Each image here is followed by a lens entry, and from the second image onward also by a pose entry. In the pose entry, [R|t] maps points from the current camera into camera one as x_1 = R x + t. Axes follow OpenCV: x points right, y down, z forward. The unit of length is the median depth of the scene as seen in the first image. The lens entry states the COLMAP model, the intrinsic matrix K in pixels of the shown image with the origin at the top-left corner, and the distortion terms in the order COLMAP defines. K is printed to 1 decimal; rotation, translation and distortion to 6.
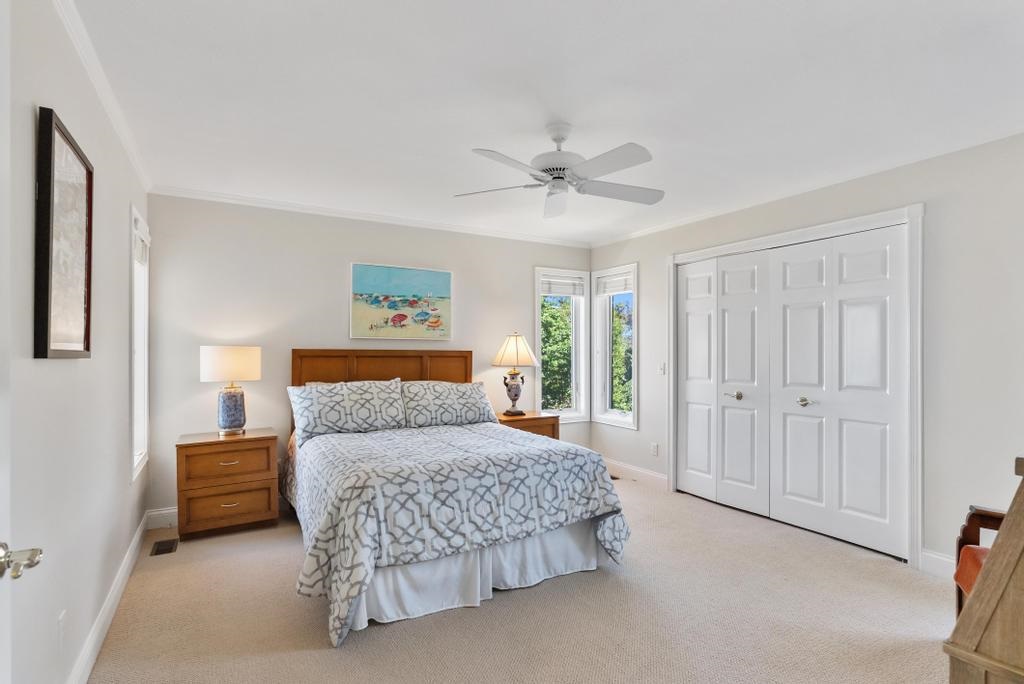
lens RADIAL K [[519.8, 0, 511.4], [0, 519.8, 349.6], [0, 0, 1]] dist [-0.006035, -0.000183]
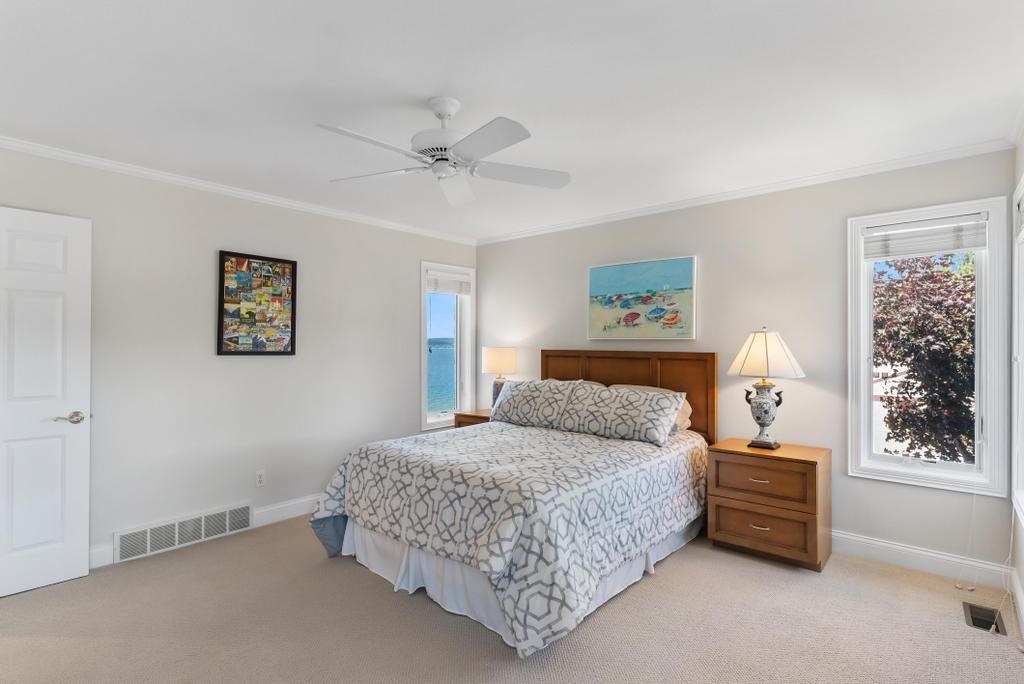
lens RADIAL K [[497.8, 0, 513.1], [0, 497.8, 339.3], [0, 0, 1]] dist [0.003925, -0.004118]
pose [[0.311308, -0.009056, -0.950266, 0.575067], [0.003072, 0.999959, -0.008524, -0.013329], [0.950304, -0.000266, 0.311323, 0.517804]]
